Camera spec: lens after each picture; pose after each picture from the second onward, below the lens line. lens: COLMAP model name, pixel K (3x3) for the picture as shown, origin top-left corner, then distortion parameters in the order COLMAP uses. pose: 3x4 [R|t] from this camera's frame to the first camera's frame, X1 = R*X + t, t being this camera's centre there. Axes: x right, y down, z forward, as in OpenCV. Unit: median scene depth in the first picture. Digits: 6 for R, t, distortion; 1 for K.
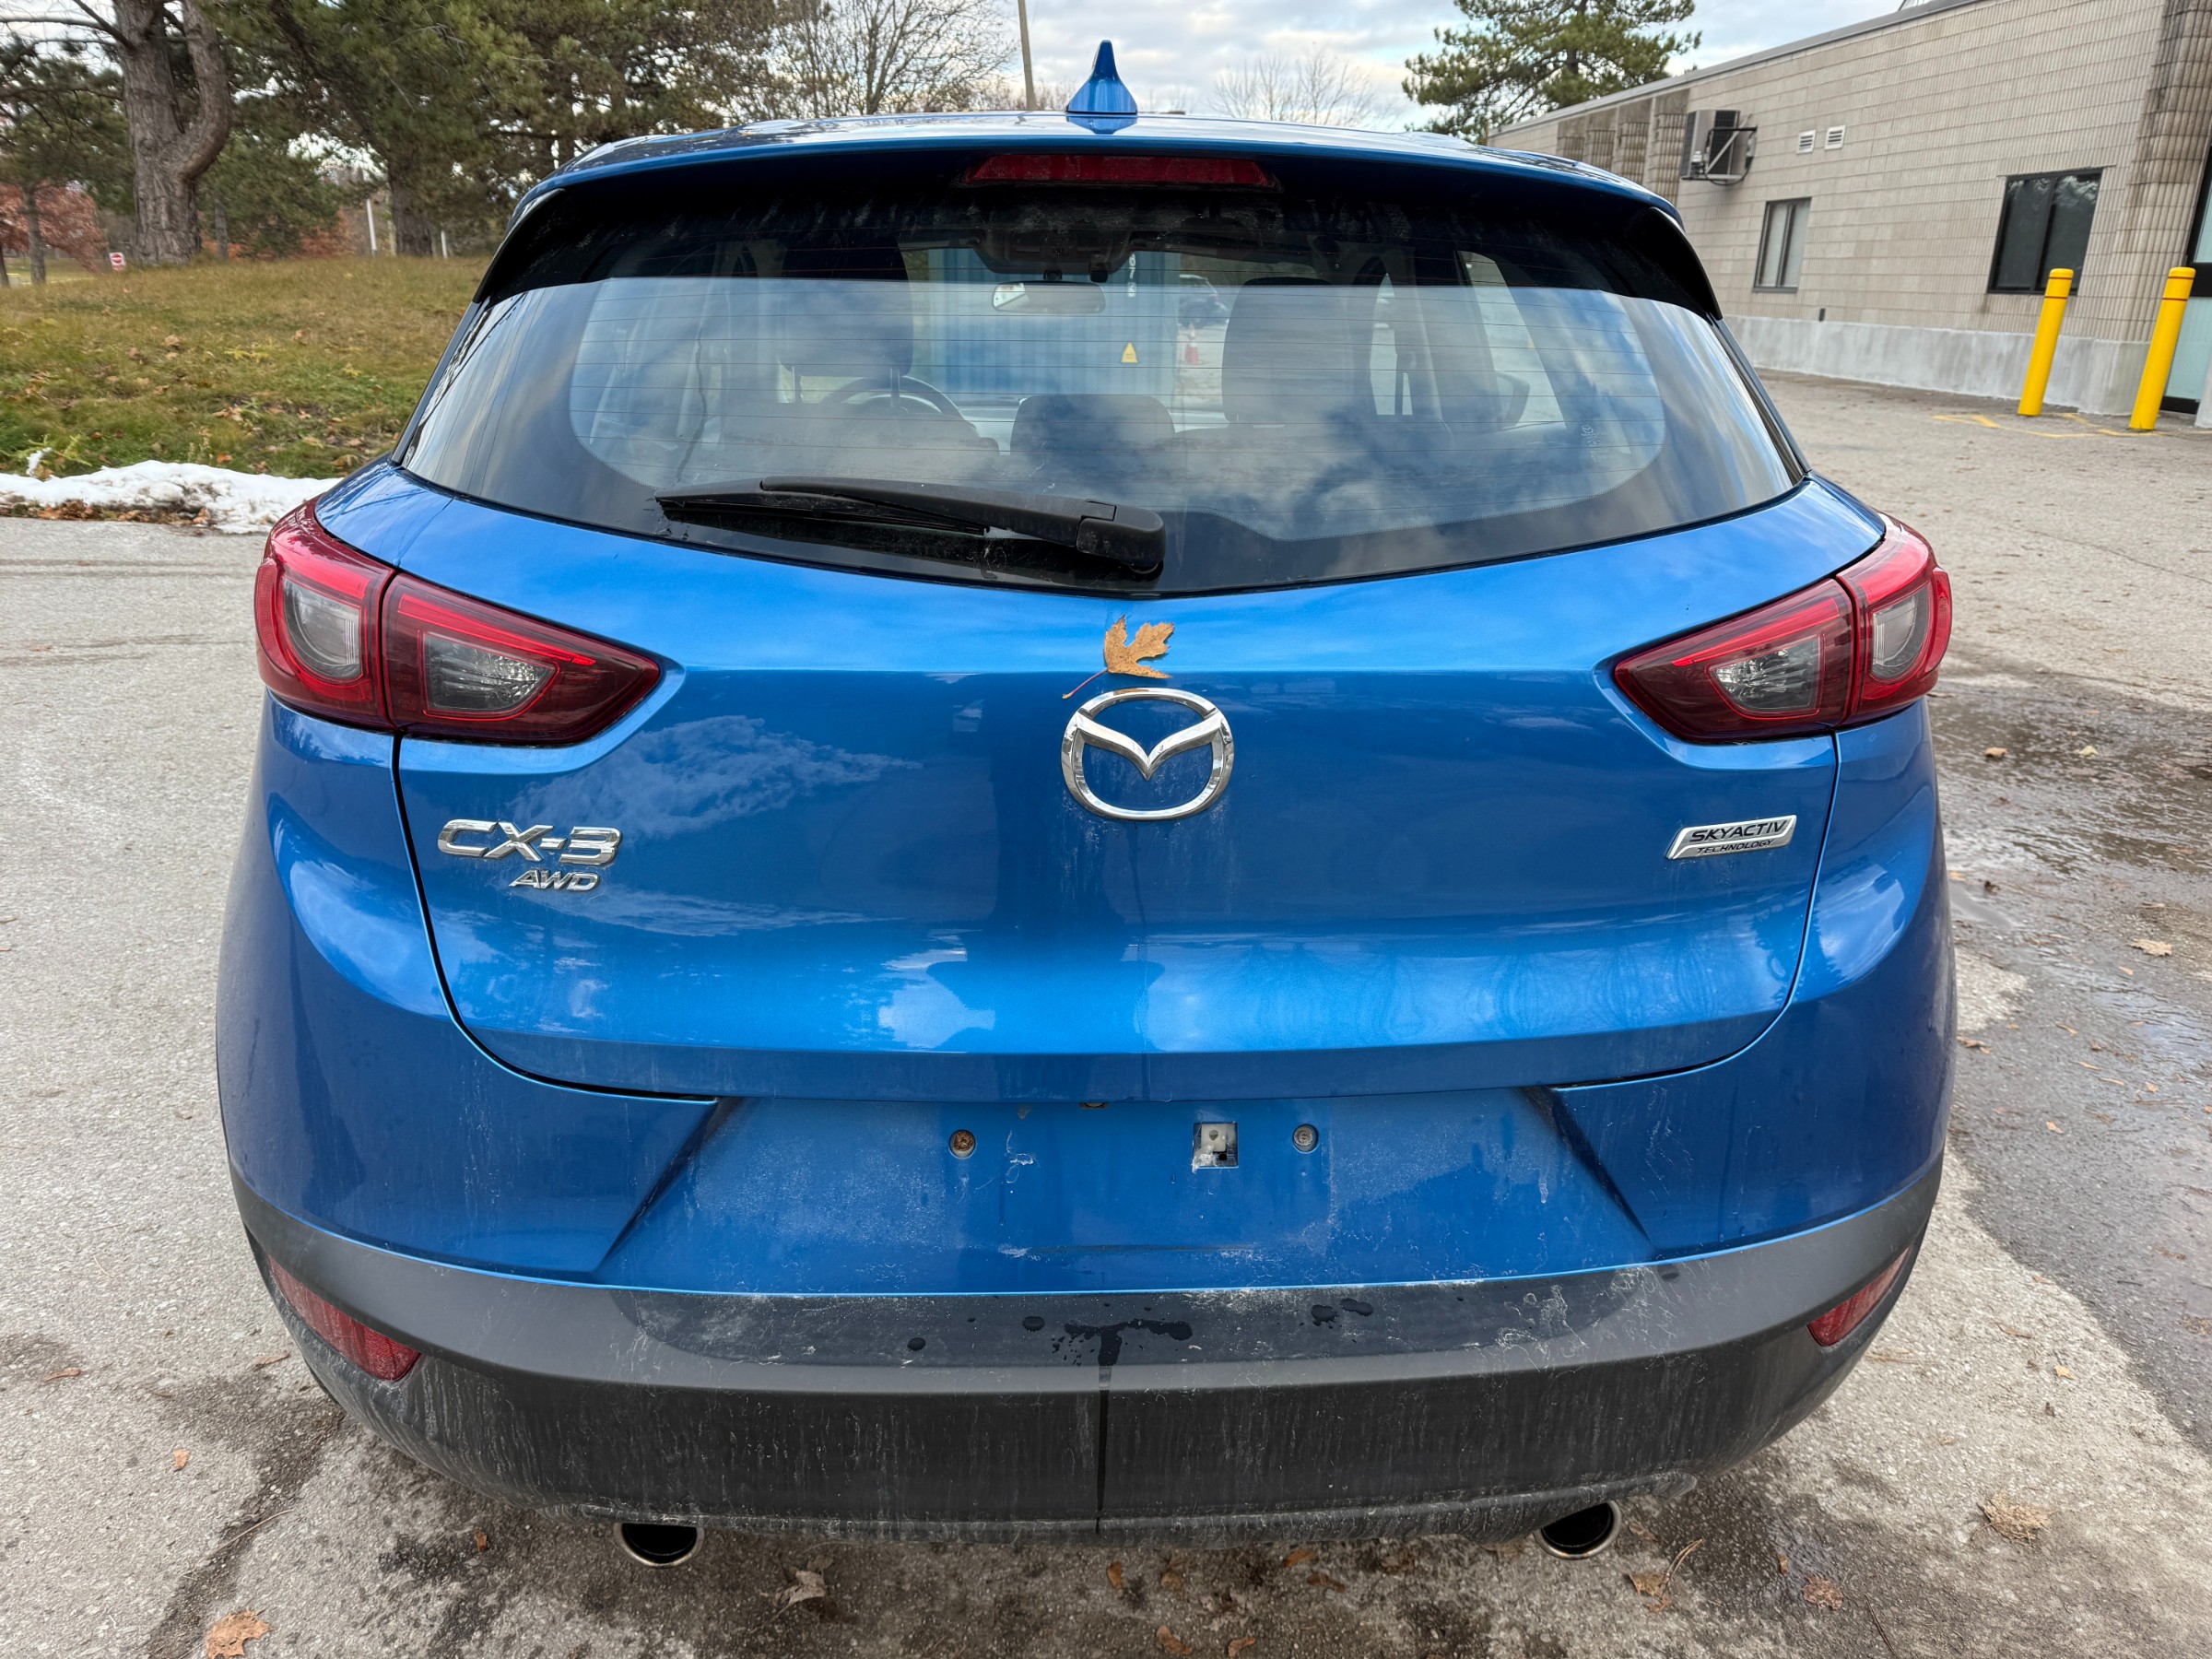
lens RADIAL K [[1544.7, 0, 1097.0], [0, 1544.7, 834.9], [0, 0, 1]] dist [-0.003392, -0.006825]
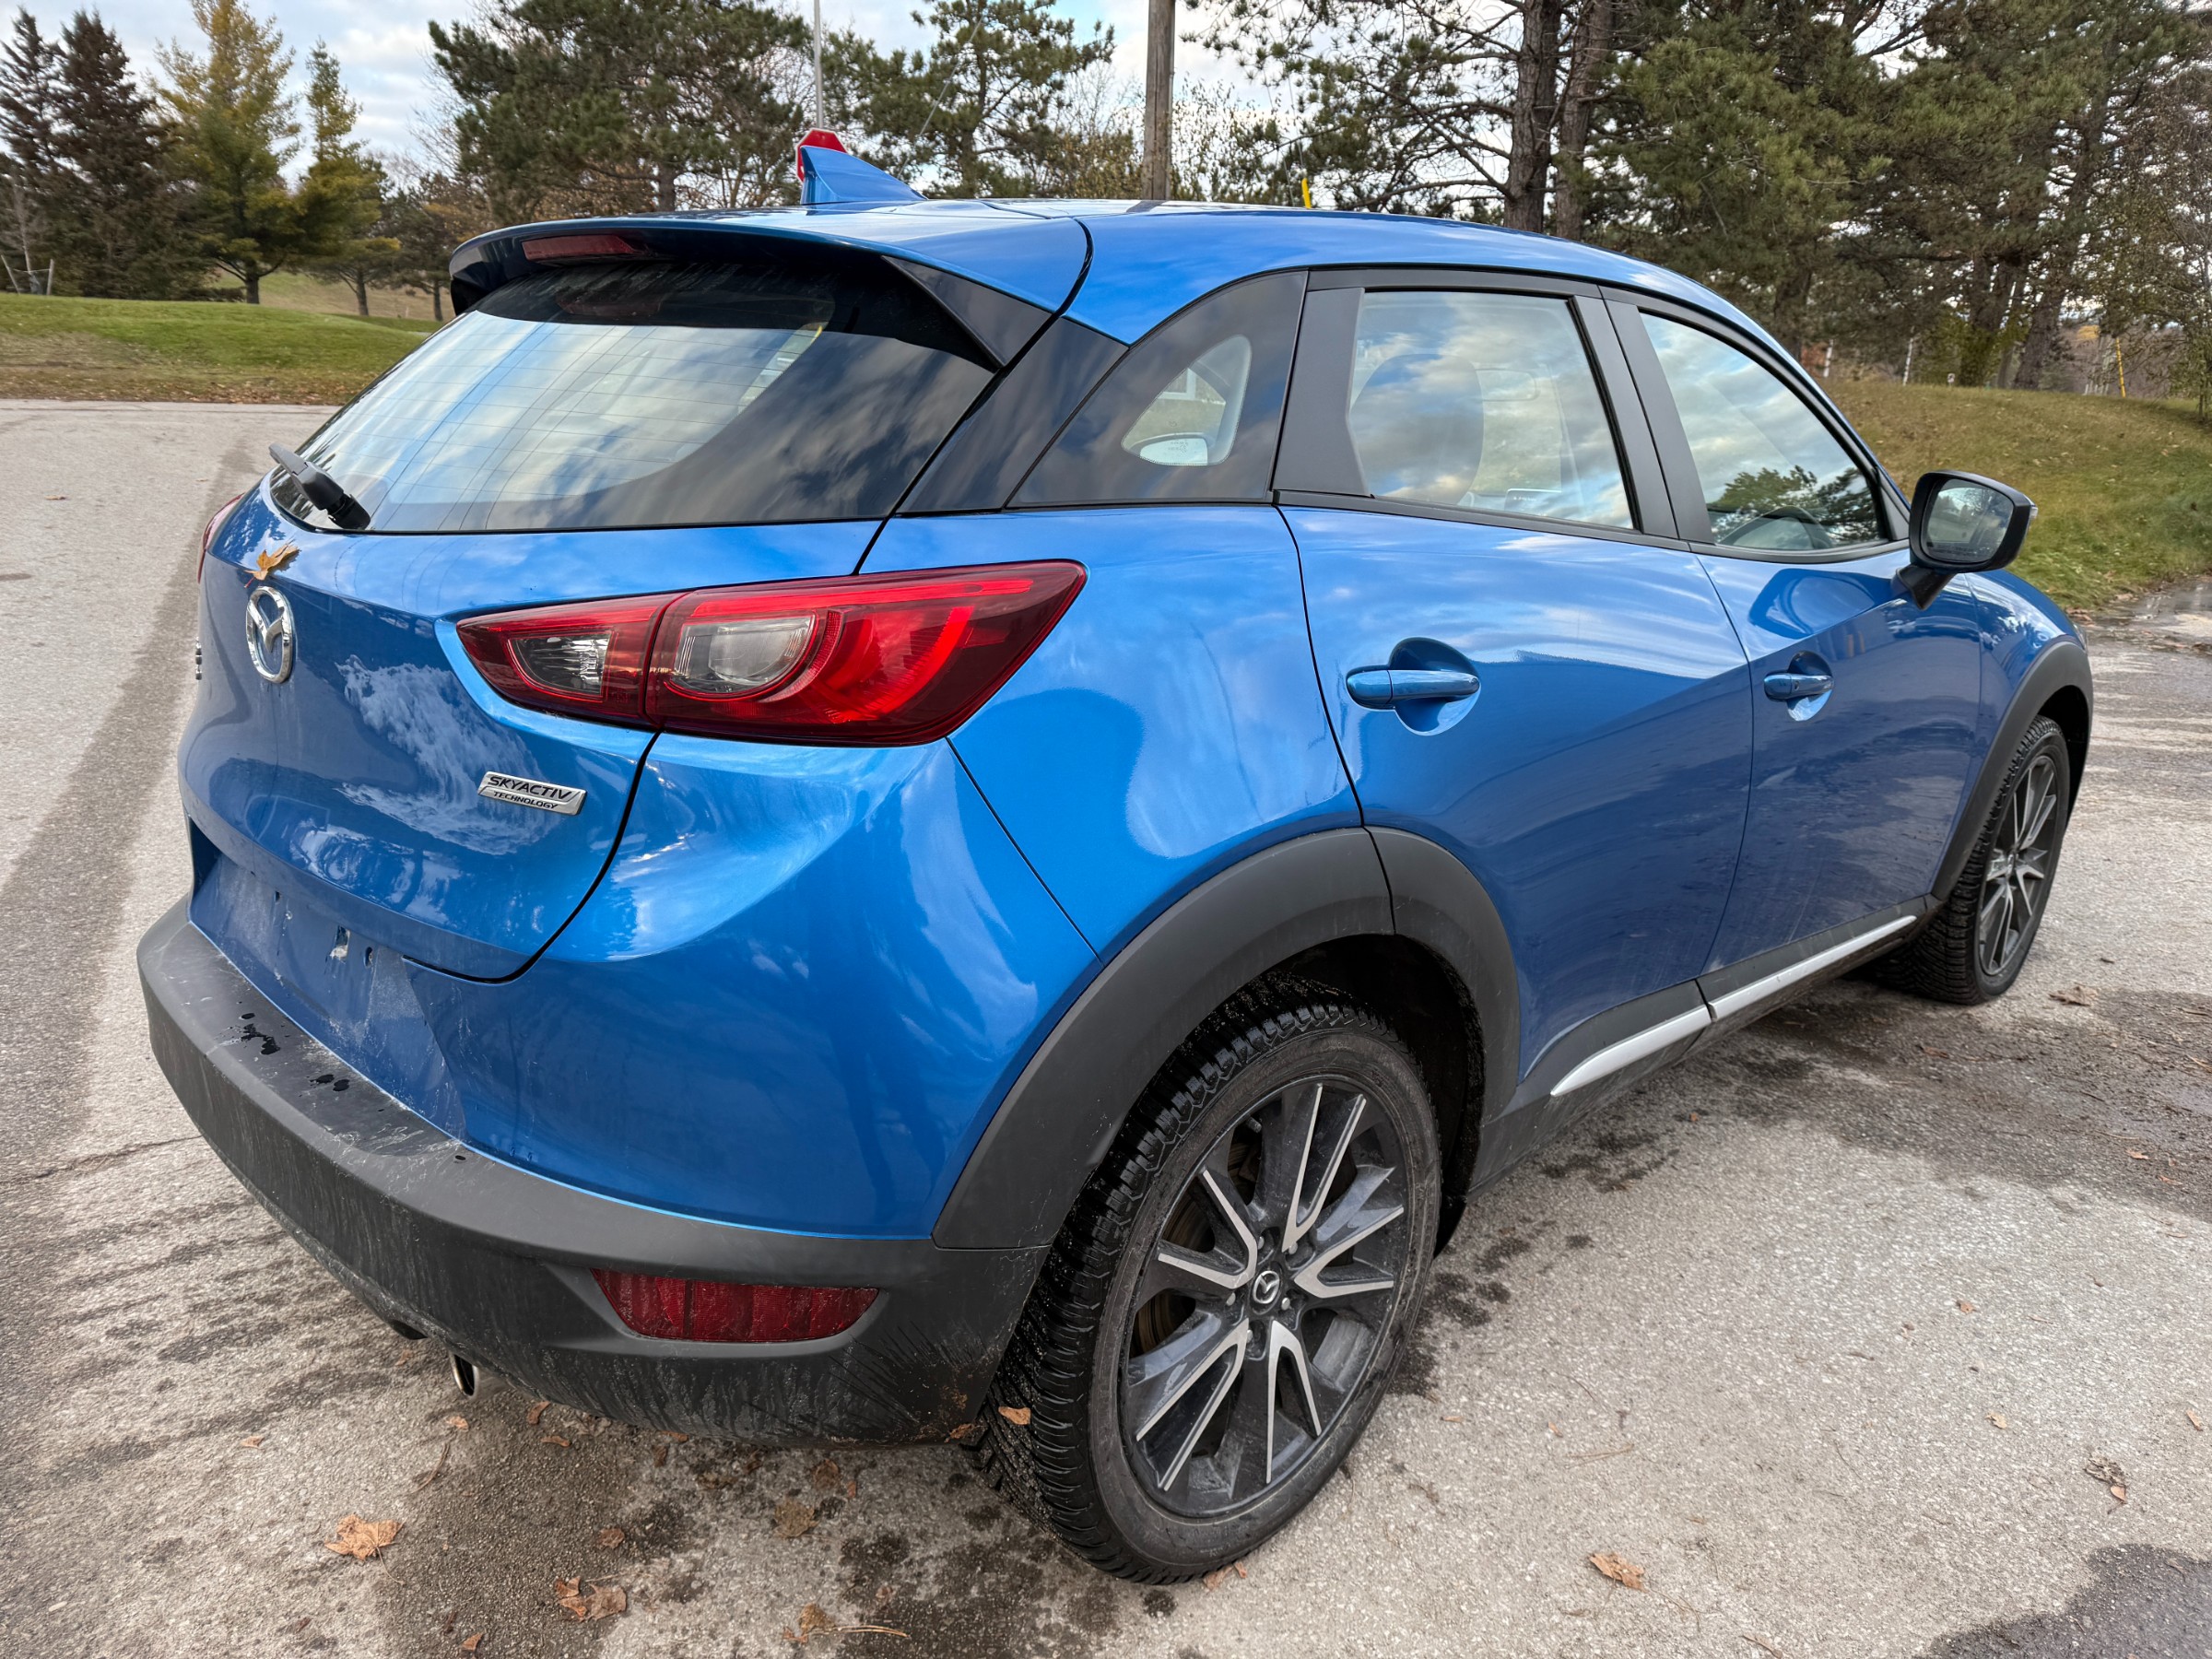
lens RADIAL K [[1543.2, 0, 1105.3], [0, 1543.2, 861.6], [0, 0, 1]] dist [-0.005424, -0.002137]
pose [[0.666073, 0.223926, -0.711480, 0.063254], [-0.265018, 0.962680, 0.054882, -0.005191], [0.697217, 0.152000, 0.700560, 0.021211]]
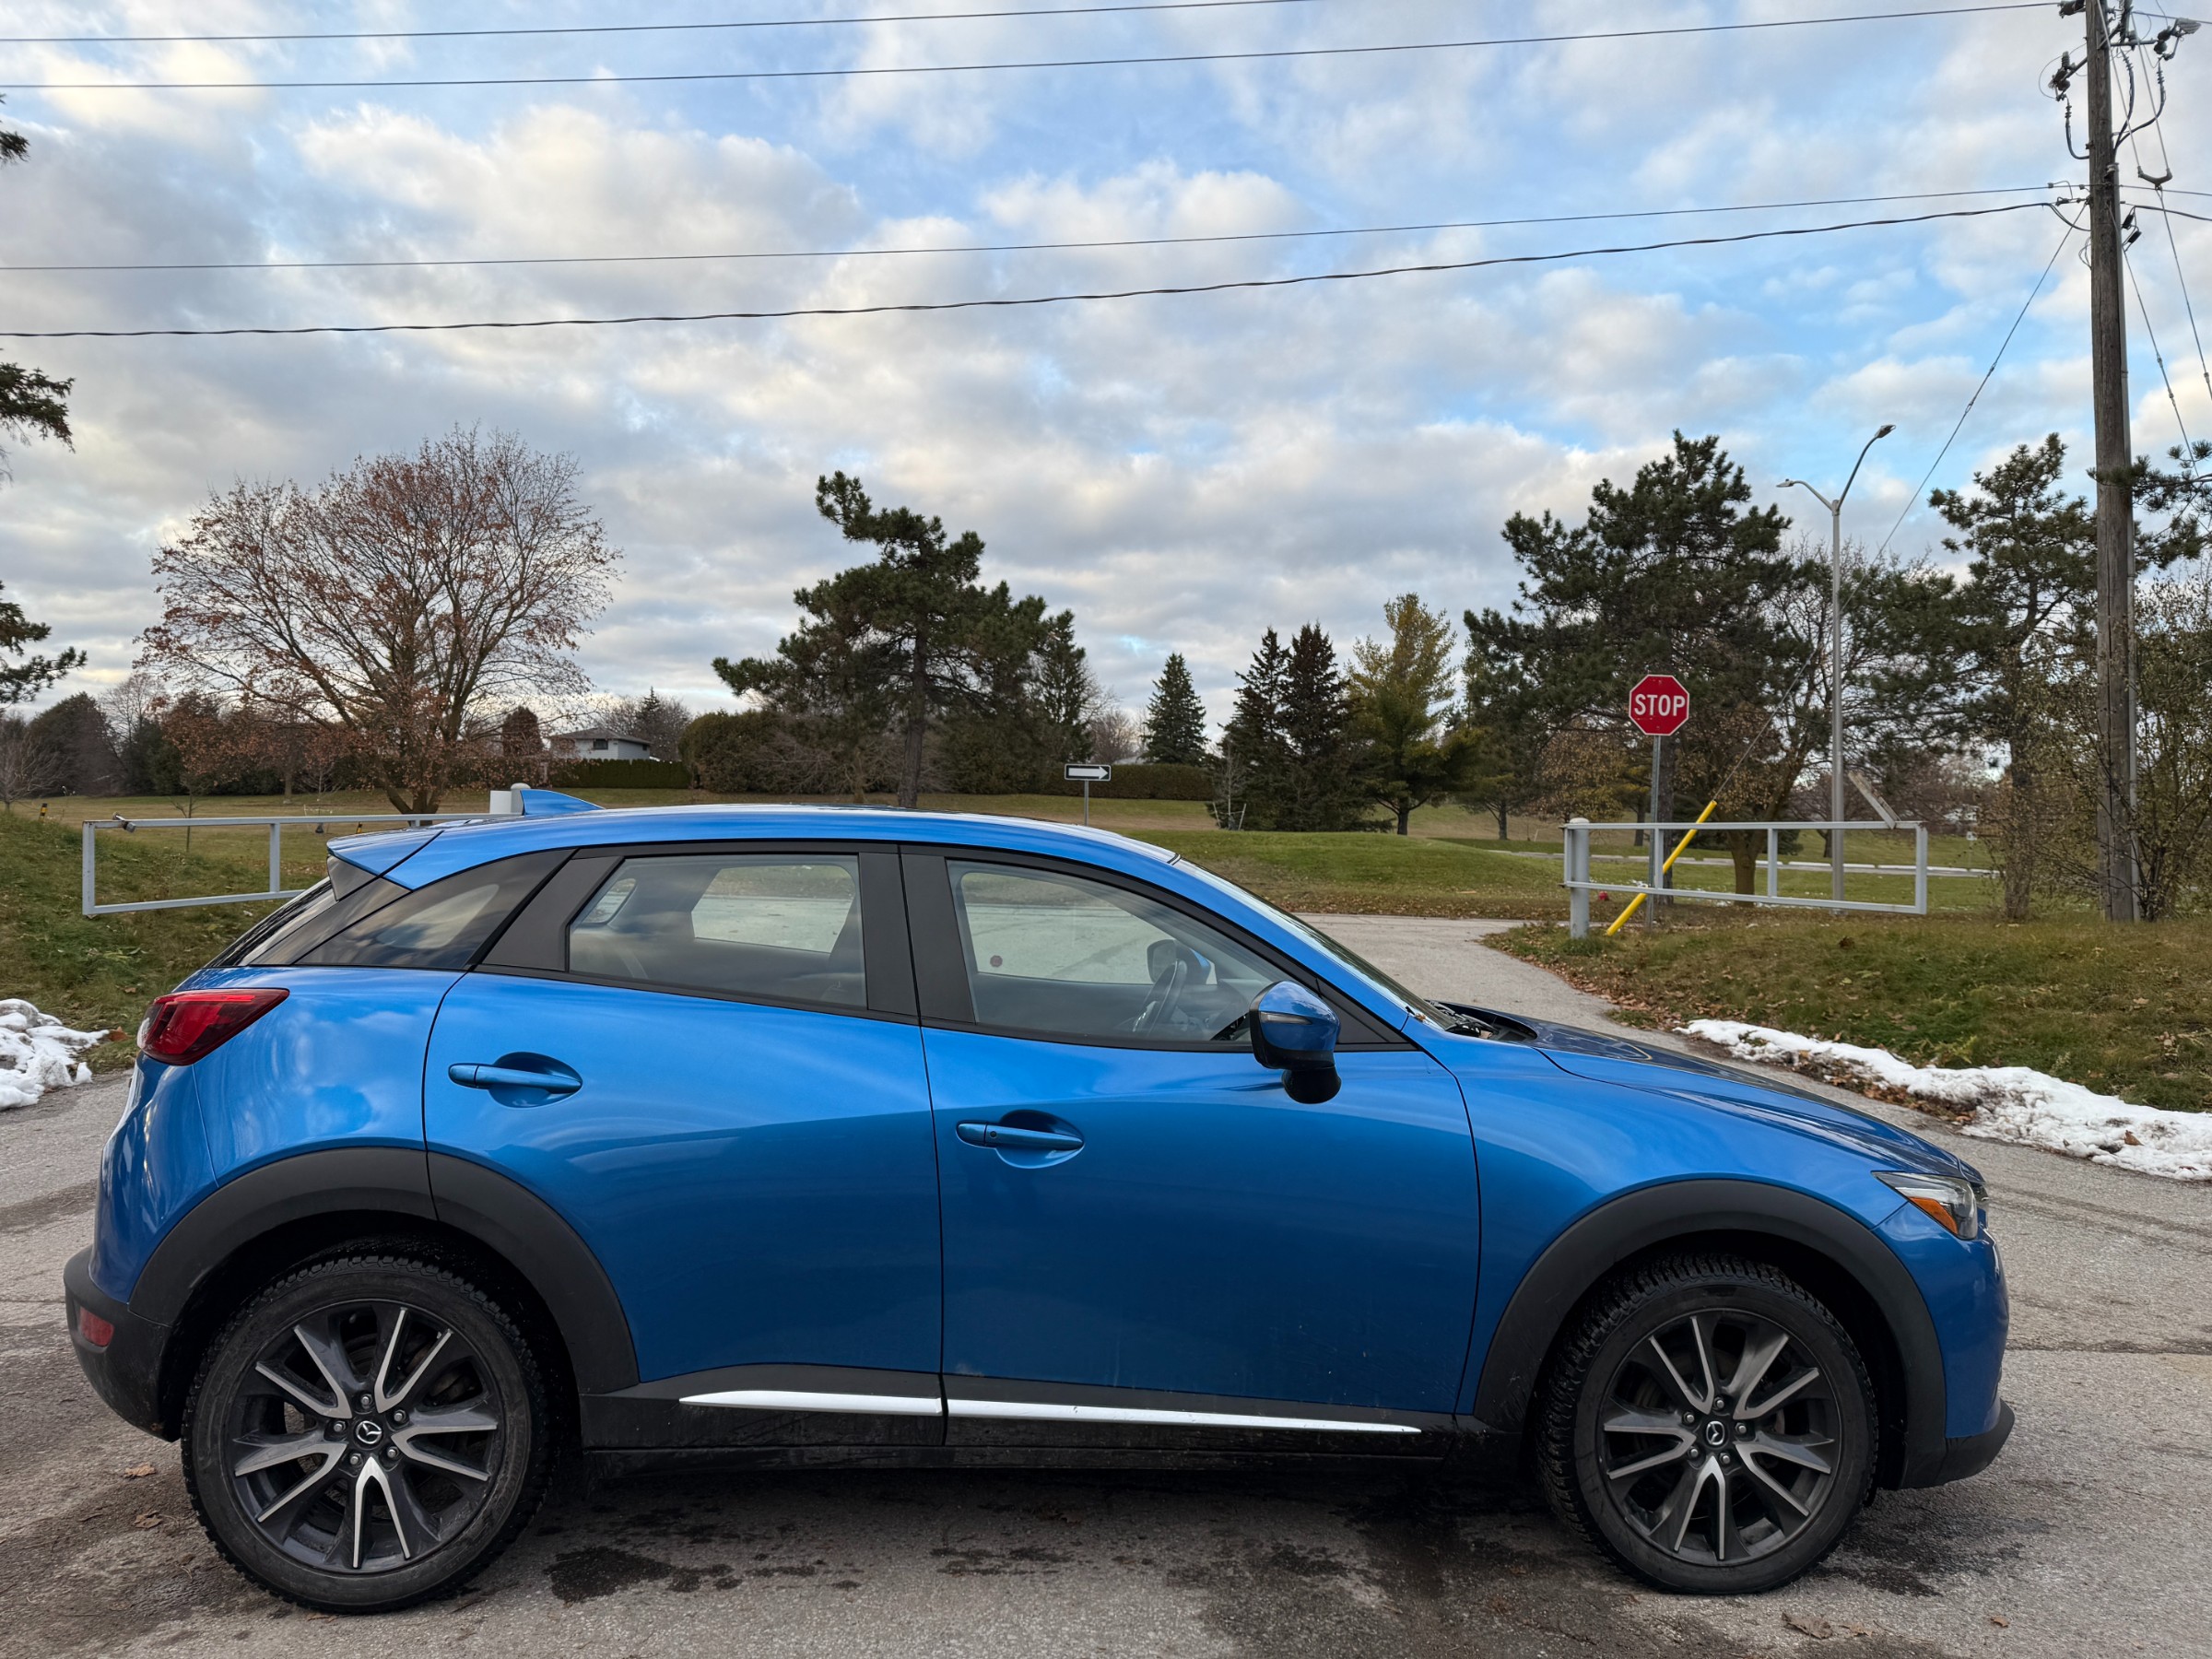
lens RADIAL K [[1543.2, 0, 1105.3], [0, 1543.2, 861.6], [0, 0, 1]] dist [-0.005424, -0.002137]
pose [[0.023951, -0.019508, -0.999523, 0.129076], [-0.350768, 0.936082, -0.026675, -0.035852], [0.936156, 0.351239, 0.015578, 0.099897]]
